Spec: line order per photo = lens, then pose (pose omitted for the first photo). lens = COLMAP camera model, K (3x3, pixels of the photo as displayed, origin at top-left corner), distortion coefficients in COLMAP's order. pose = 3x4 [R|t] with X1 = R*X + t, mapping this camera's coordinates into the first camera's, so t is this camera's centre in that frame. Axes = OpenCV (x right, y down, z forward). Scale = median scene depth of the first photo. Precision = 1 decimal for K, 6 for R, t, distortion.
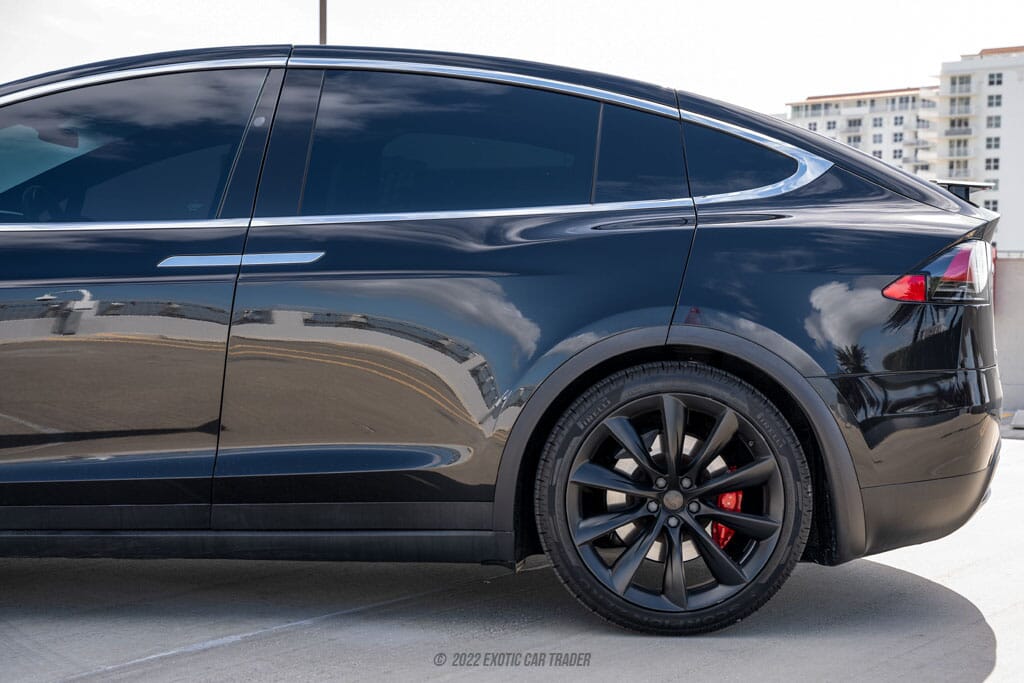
lens RADIAL K [[1484.7, 0, 513.9], [0, 1484.7, 347.9], [0, 0, 1]] dist [0.113728, 0.000000]
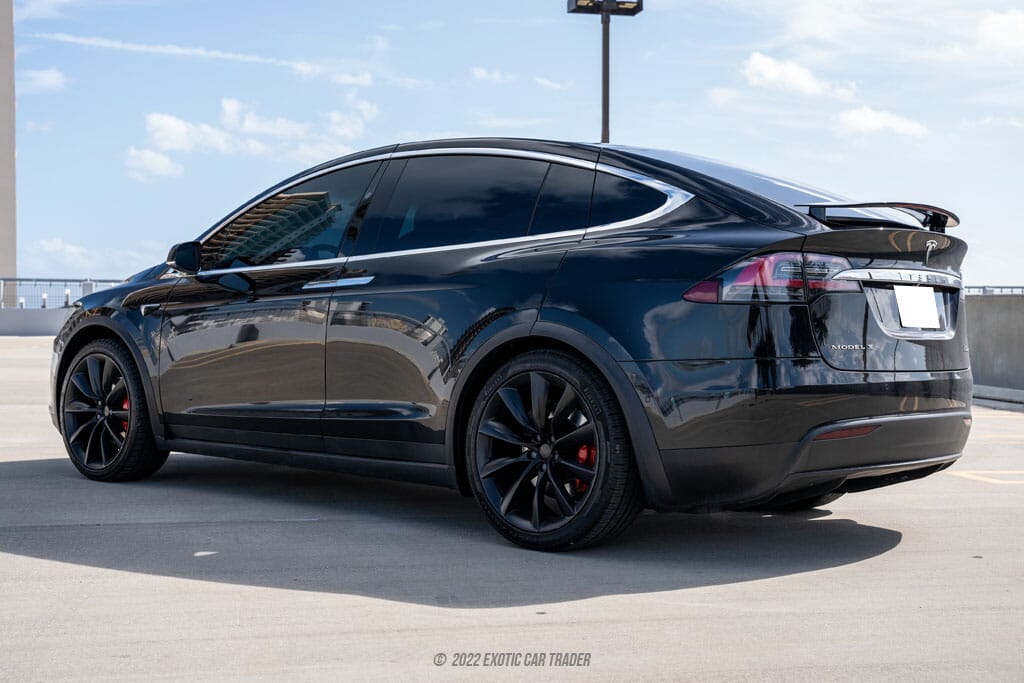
lens RADIAL K [[1320.9, 0, 512.1], [0, 1320.9, 333.6], [0, 0, 1]] dist [0.125963, 0.000000]
pose [[0.740883, -0.000631, -0.671634, 0.906111], [-0.024613, 0.999302, -0.028089, 0.029938], [0.671183, 0.037342, 0.740351, 0.081851]]
